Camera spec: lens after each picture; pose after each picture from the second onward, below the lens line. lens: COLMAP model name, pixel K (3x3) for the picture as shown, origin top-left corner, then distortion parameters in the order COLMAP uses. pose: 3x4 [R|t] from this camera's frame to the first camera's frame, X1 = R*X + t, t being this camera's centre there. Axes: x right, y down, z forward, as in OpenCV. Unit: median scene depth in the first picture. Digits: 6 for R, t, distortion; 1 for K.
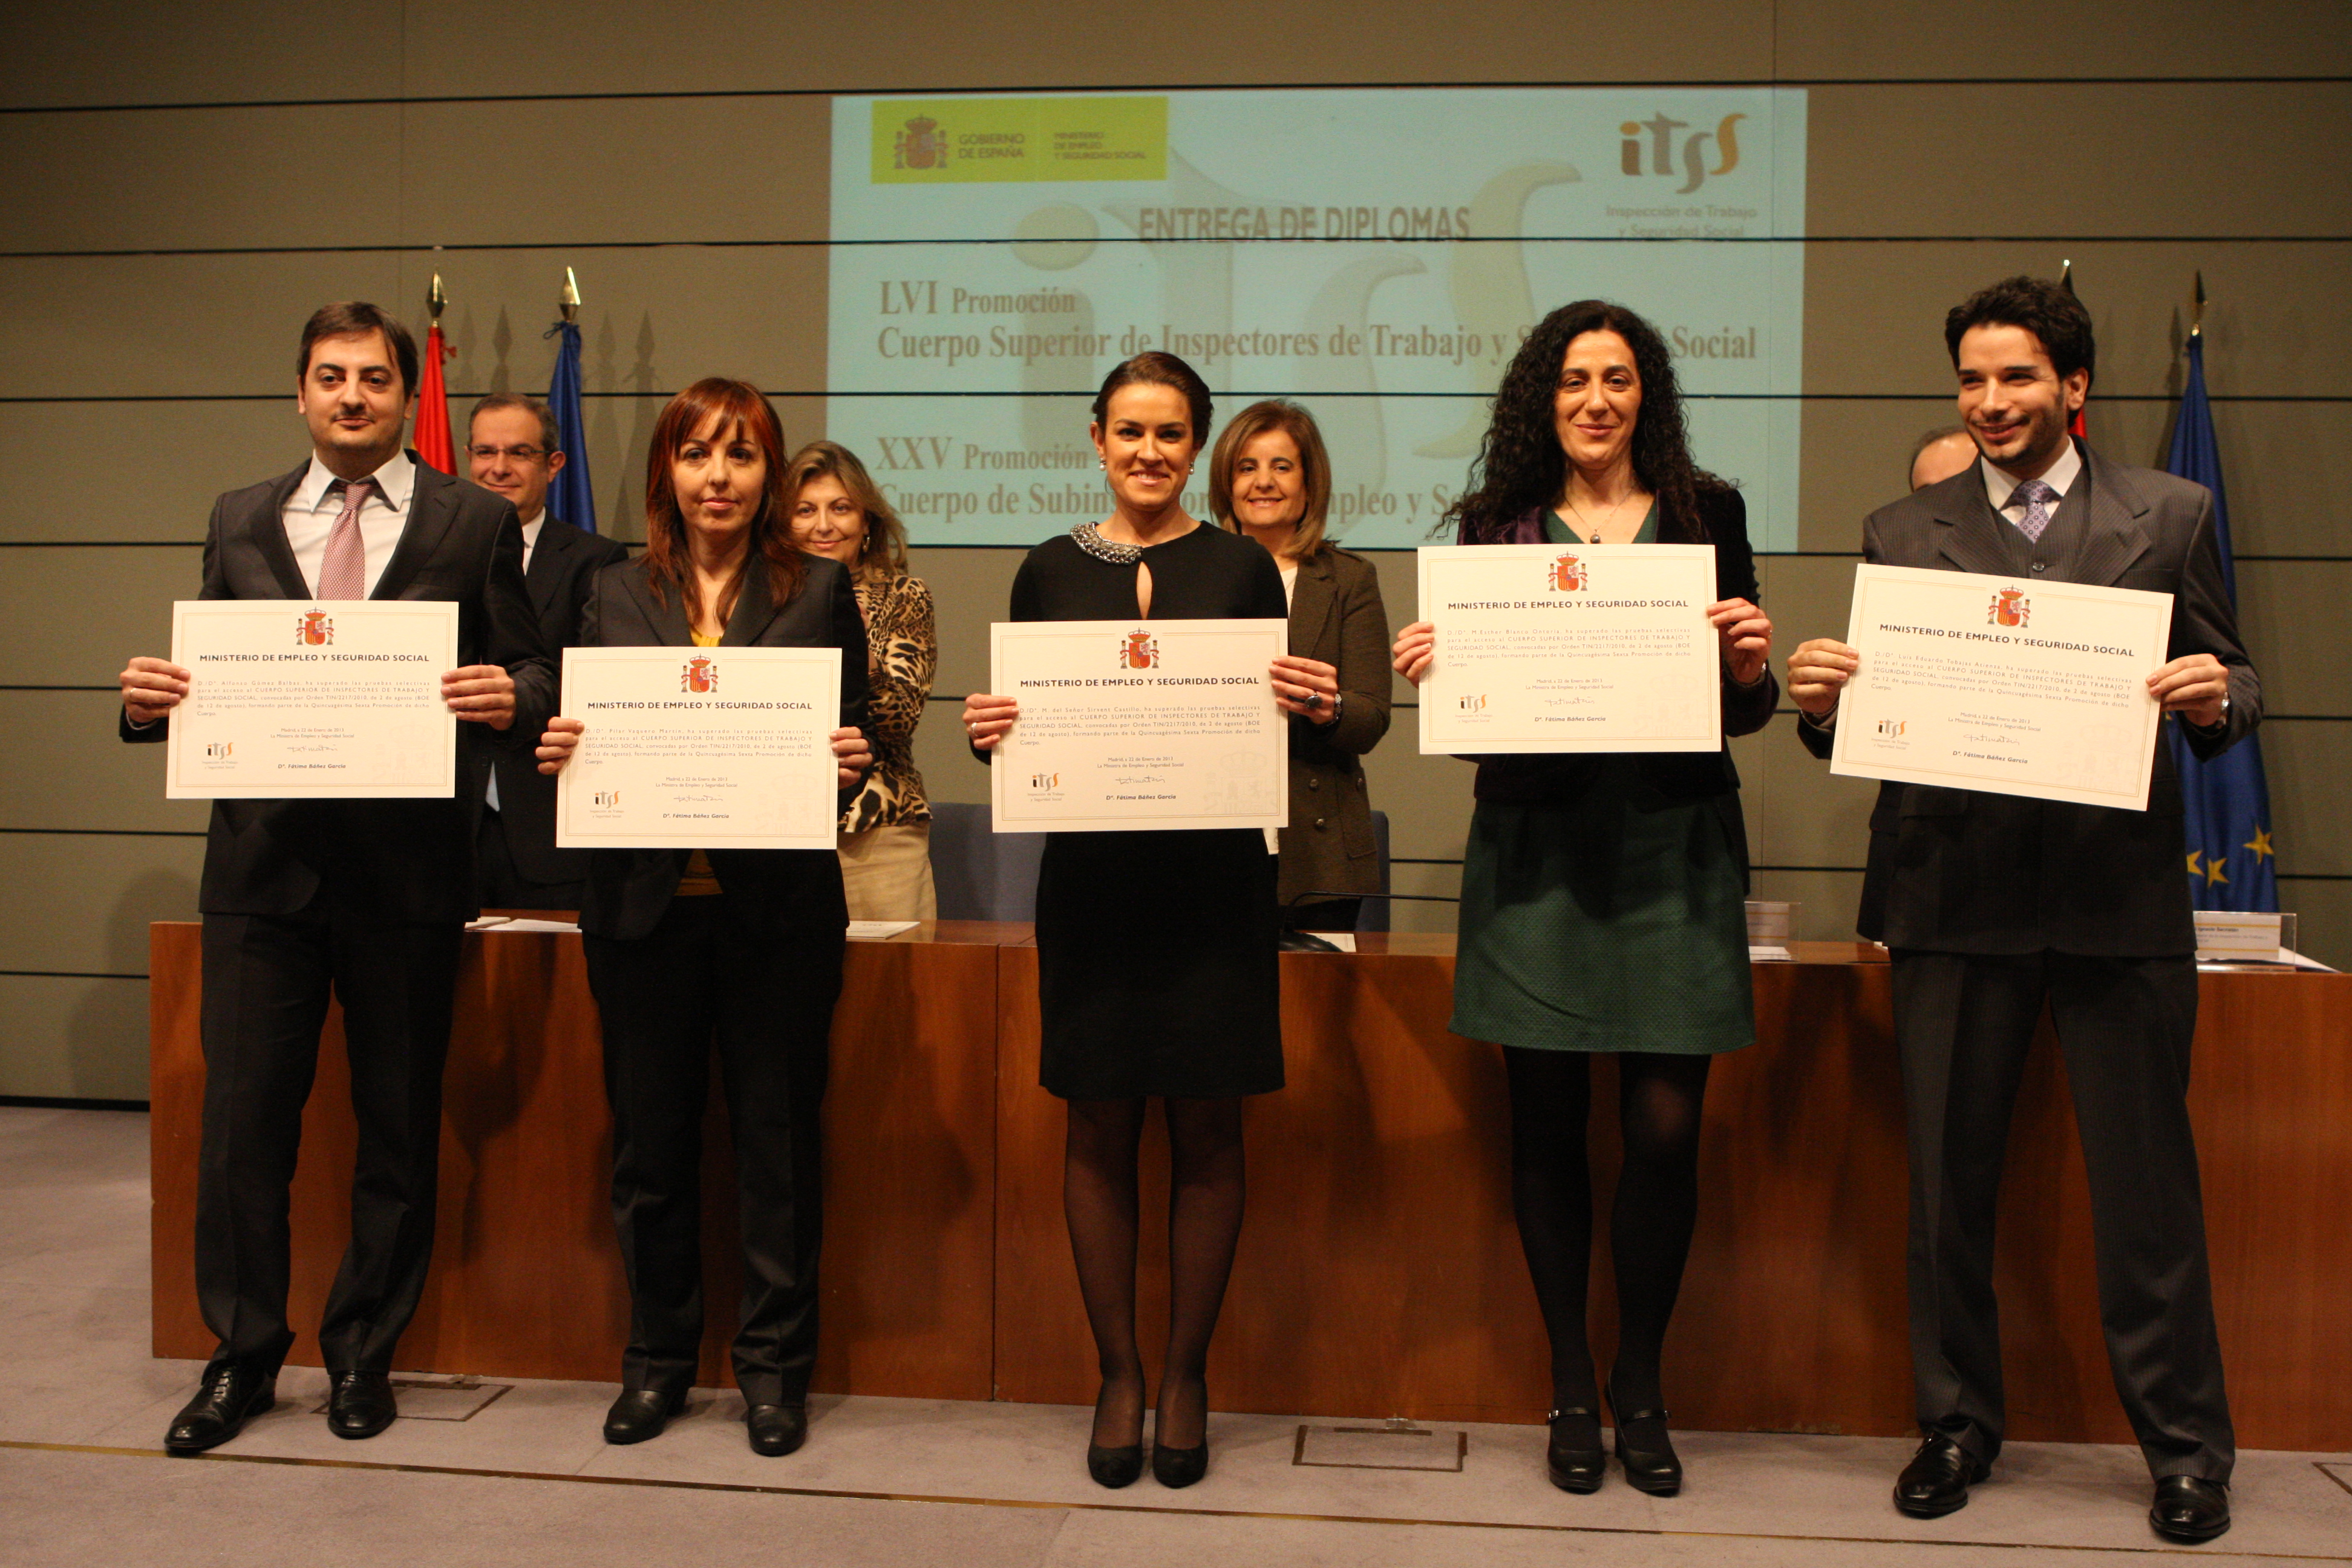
lens RADIAL K [[2401.2, 0, 1176.0], [0, 2401.2, 784.0], [0, 0, 1]] dist [-0.096690, 0.102767]
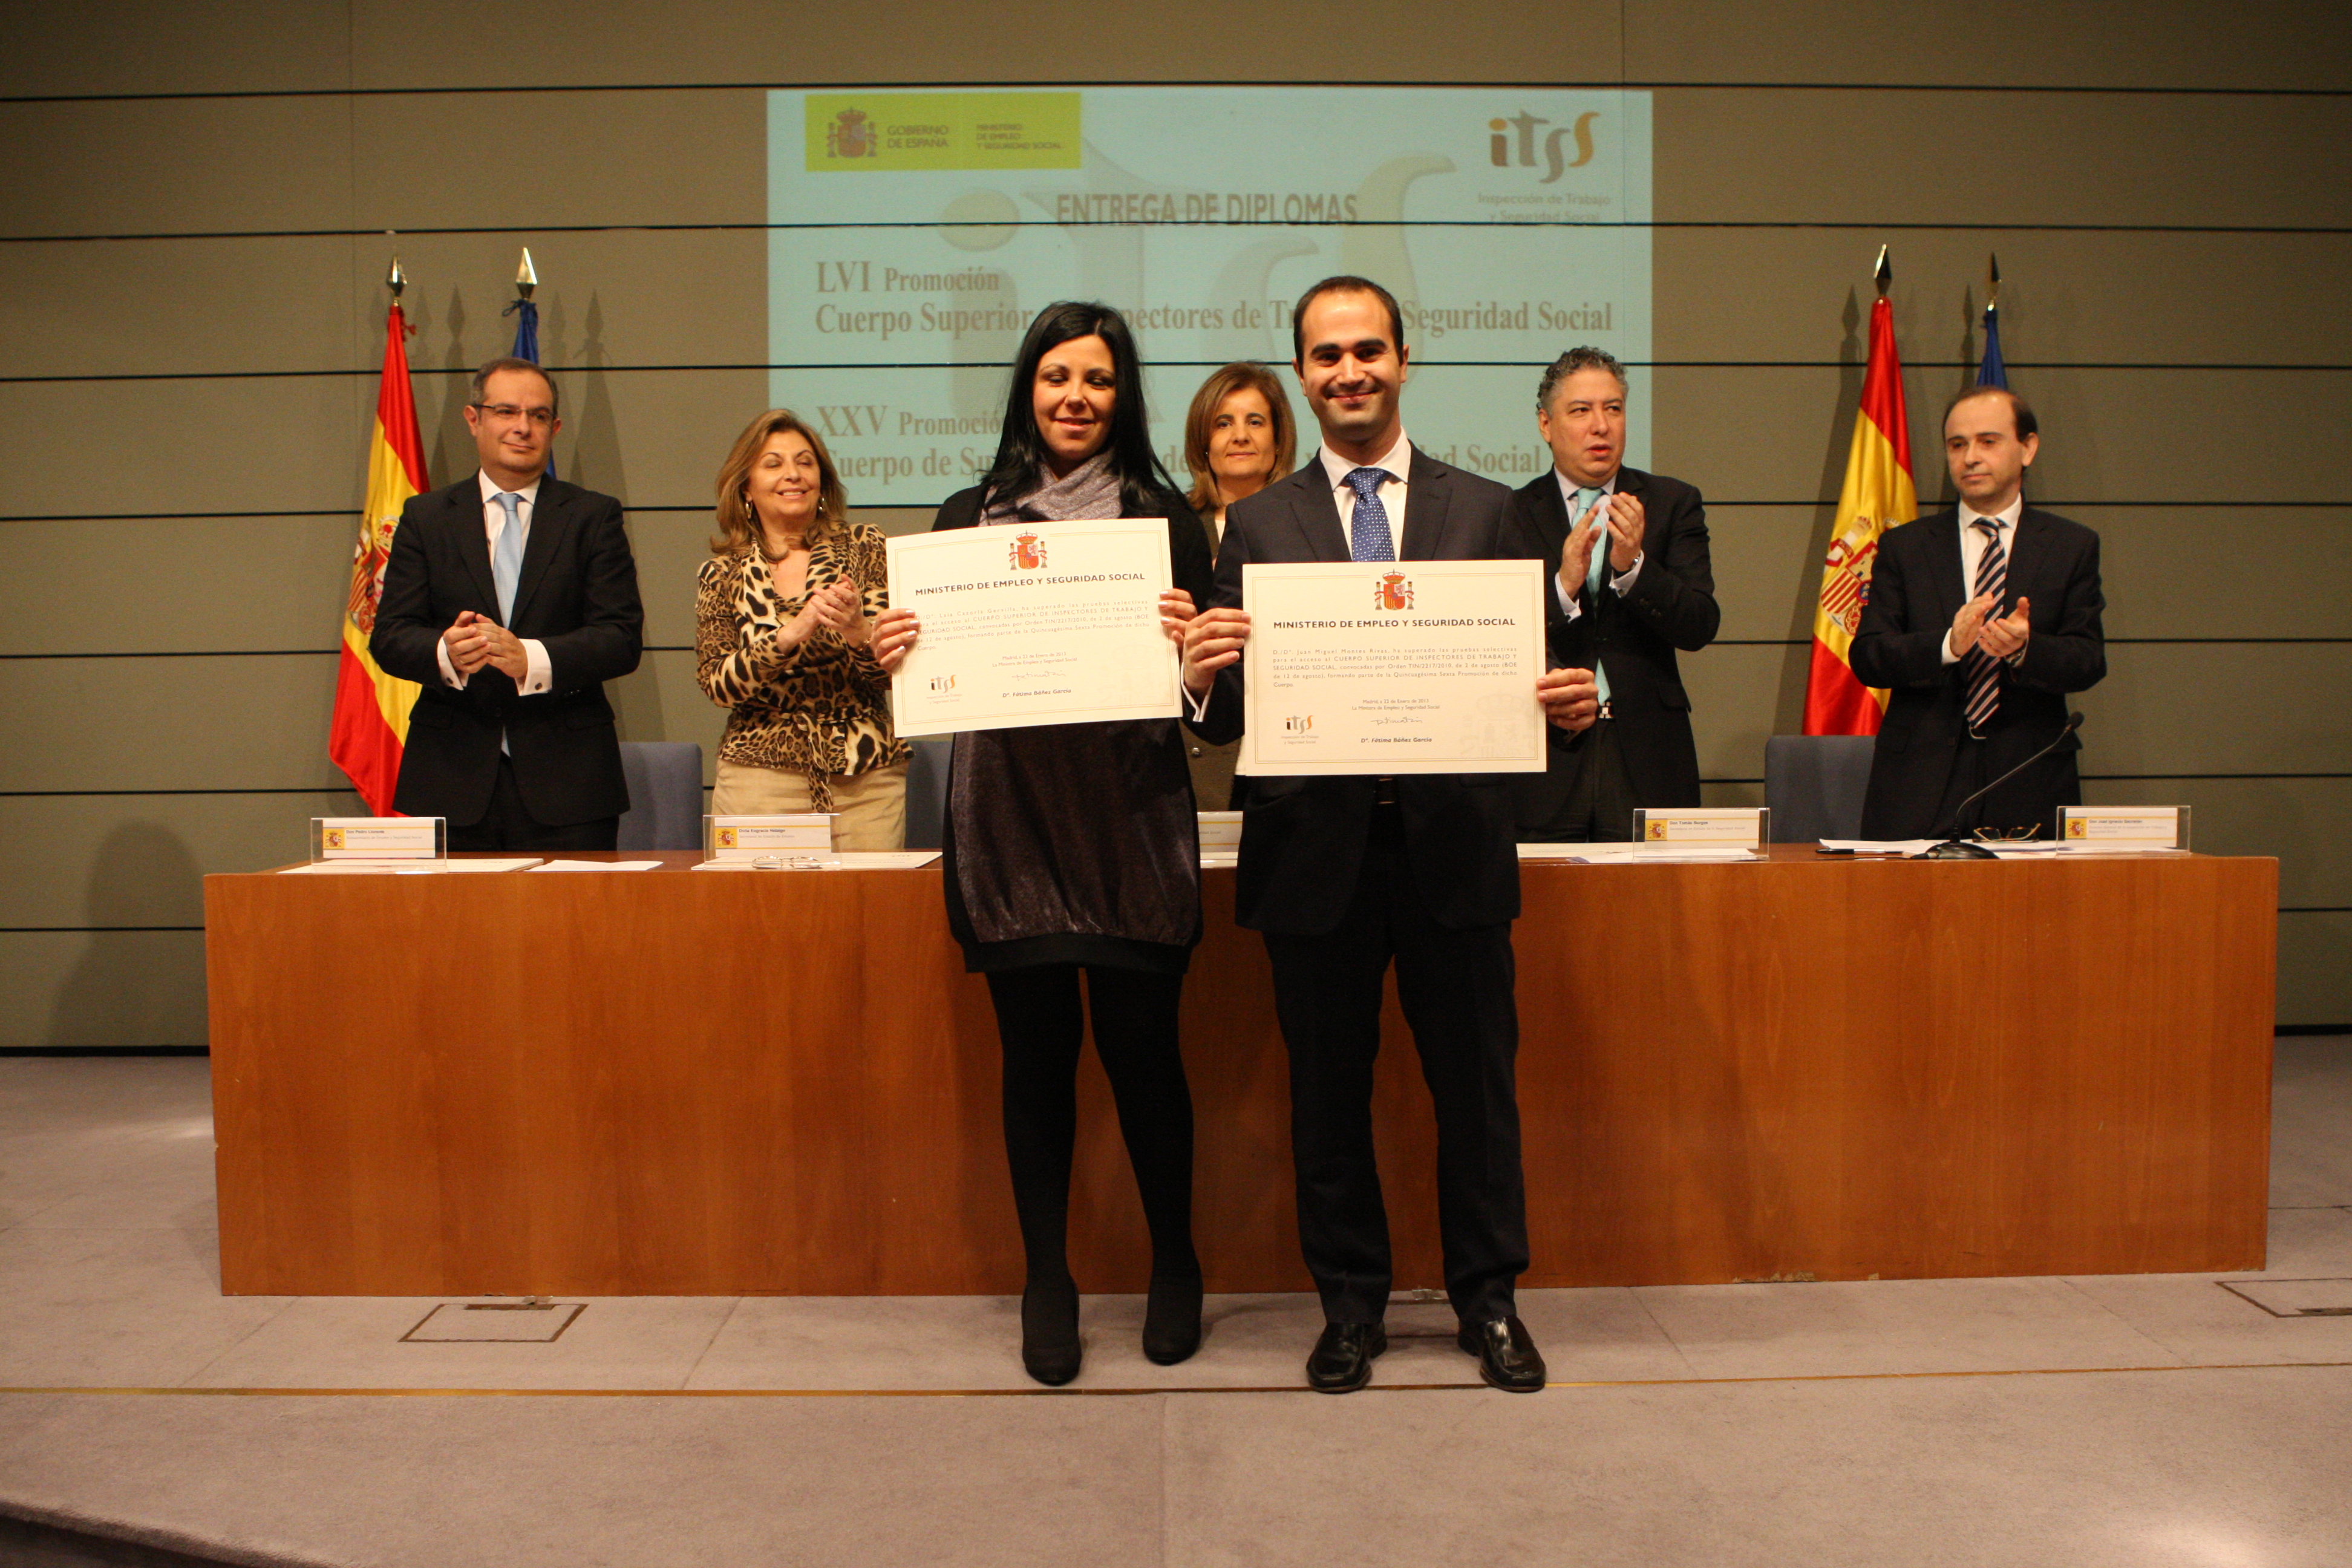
lens RADIAL K [[2088.8, 0, 1176.1], [0, 2088.8, 781.4], [0, 0, 1]] dist [-0.114319, 0.101685]
pose [[0.992826, -0.027199, 0.116430, -0.079001], [0.024218, 0.999344, 0.026945, 0.002940], [-0.117086, -0.023932, 0.992833, 0.048123]]
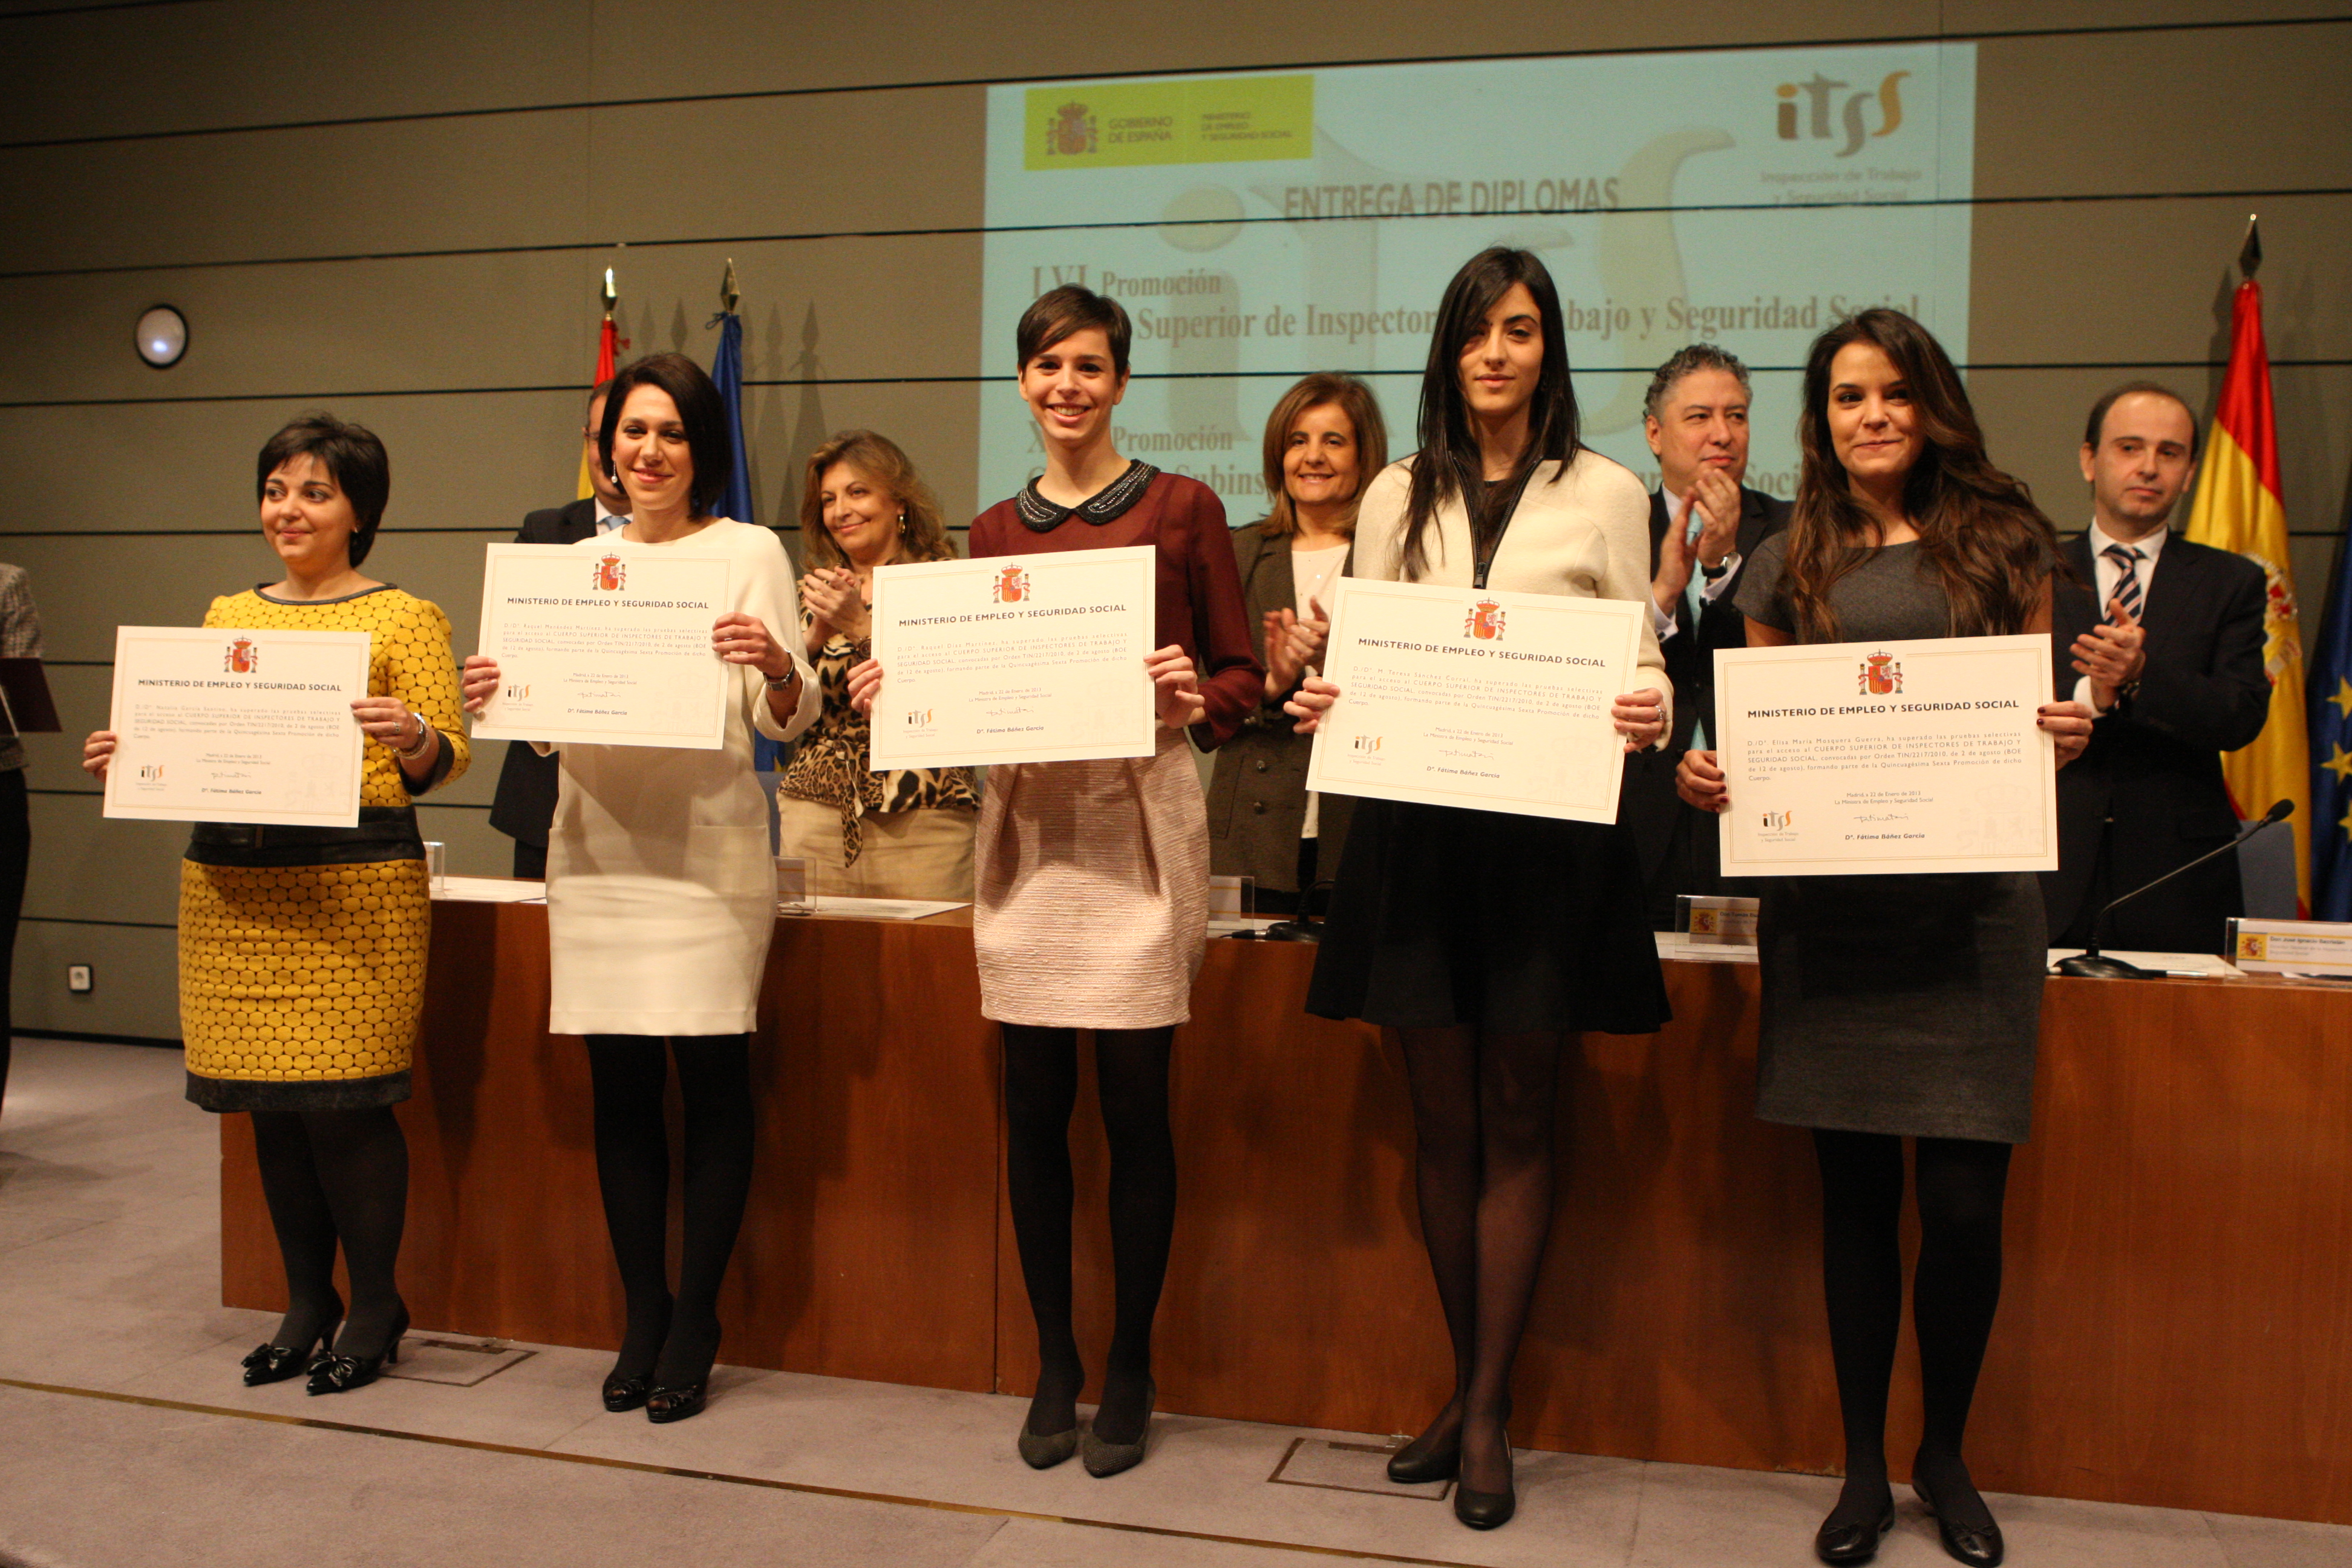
lens RADIAL K [[2268.4, 0, 1178.1], [0, 2268.4, 783.9], [0, 0, 1]] dist [-0.104527, 0.109713]
pose [[0.987570, 0.012086, -0.156716, 0.091351], [-0.010652, 0.999893, 0.009989, -0.001495], [0.156820, -0.008196, 0.987593, 0.064393]]
